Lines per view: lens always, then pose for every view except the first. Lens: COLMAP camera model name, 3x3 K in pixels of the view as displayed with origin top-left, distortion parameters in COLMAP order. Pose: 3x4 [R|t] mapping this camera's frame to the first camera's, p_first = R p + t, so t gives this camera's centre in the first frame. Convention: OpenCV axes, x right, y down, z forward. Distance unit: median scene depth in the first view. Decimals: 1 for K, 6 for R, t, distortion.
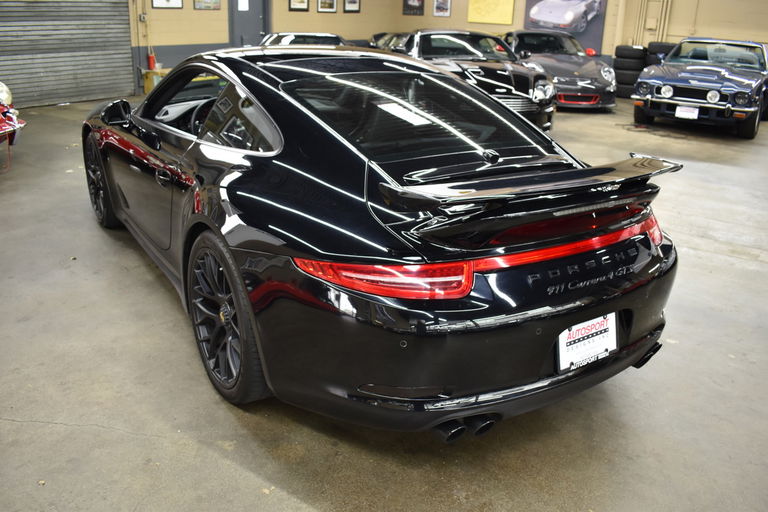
lens RADIAL K [[656.5, 0, 385.0], [0, 656.5, 256.1], [0, 0, 1]] dist [-0.098129, 0.011017]
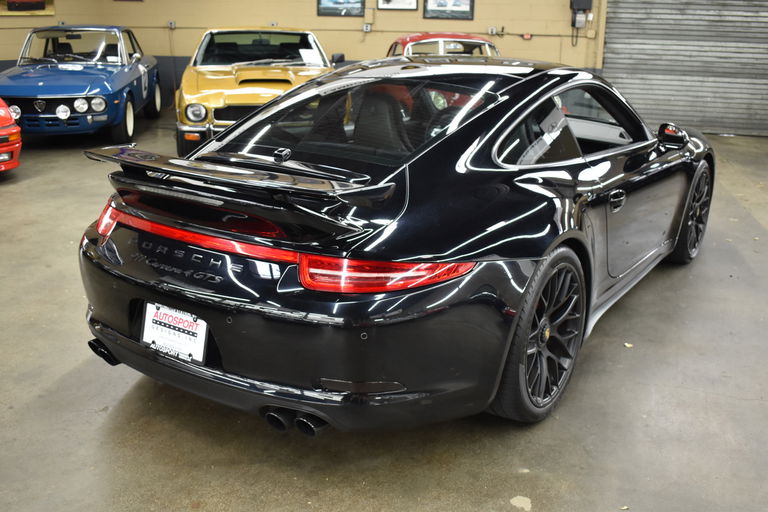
lens RADIAL K [[759.8, 0, 358.6], [0, 759.8, 266.3], [0, 0, 1]] dist [-0.074556, 0.000000]
pose [[0.375392, 0.257867, -0.890272, 0.288150], [-0.322644, 0.936801, 0.135298, -0.042375], [0.868897, 0.236451, 0.434867, 0.147534]]
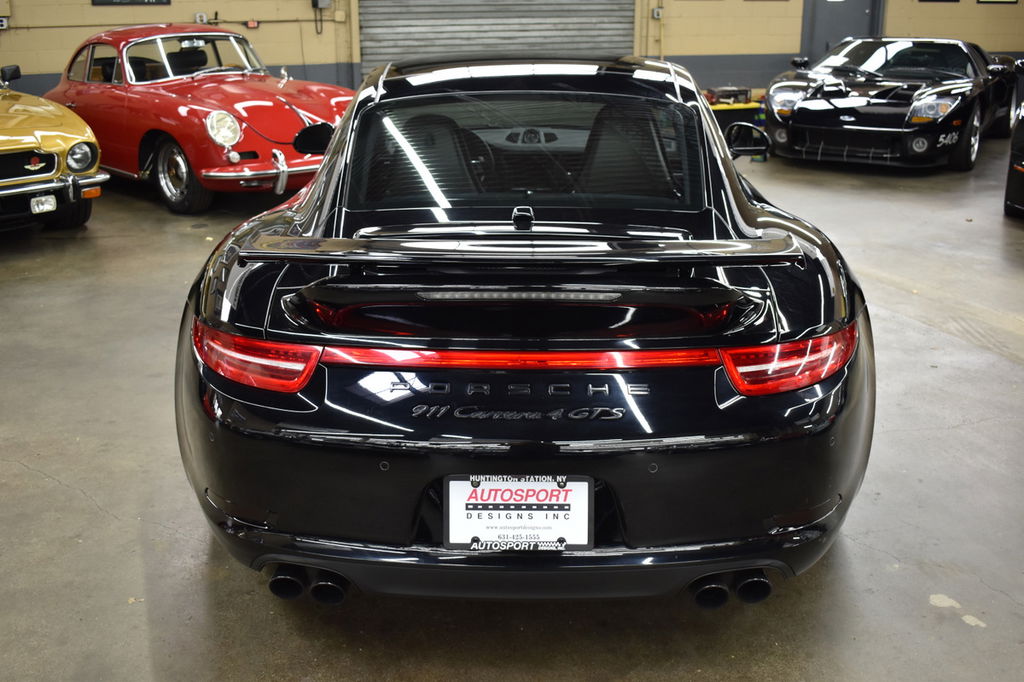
lens RADIAL K [[1076.3, 0, 481.4], [0, 1076.3, 341.4], [0, 0, 1]] dist [-0.069793, 0.000000]
pose [[0.808994, 0.138521, -0.571263, 0.172726], [-0.170313, 0.985387, -0.002250, -0.004587], [0.562604, 0.099114, 0.820764, 0.025832]]
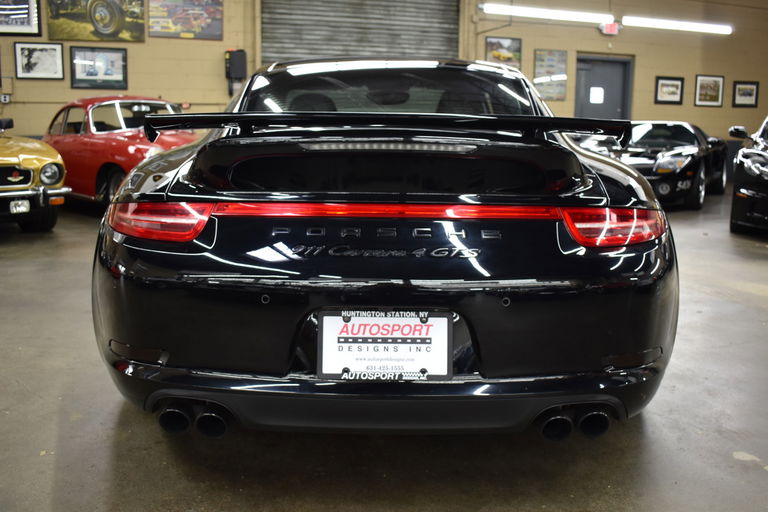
lens RADIAL K [[759.8, 0, 364.0], [0, 759.8, 255.1], [0, 0, 1]] dist [-0.074556, 0.000000]
pose [[0.822036, 0.068554, -0.565293, 0.151586], [-0.180346, 0.972967, -0.144261, 0.031909], [0.540122, 0.220536, 0.812177, 0.064482]]
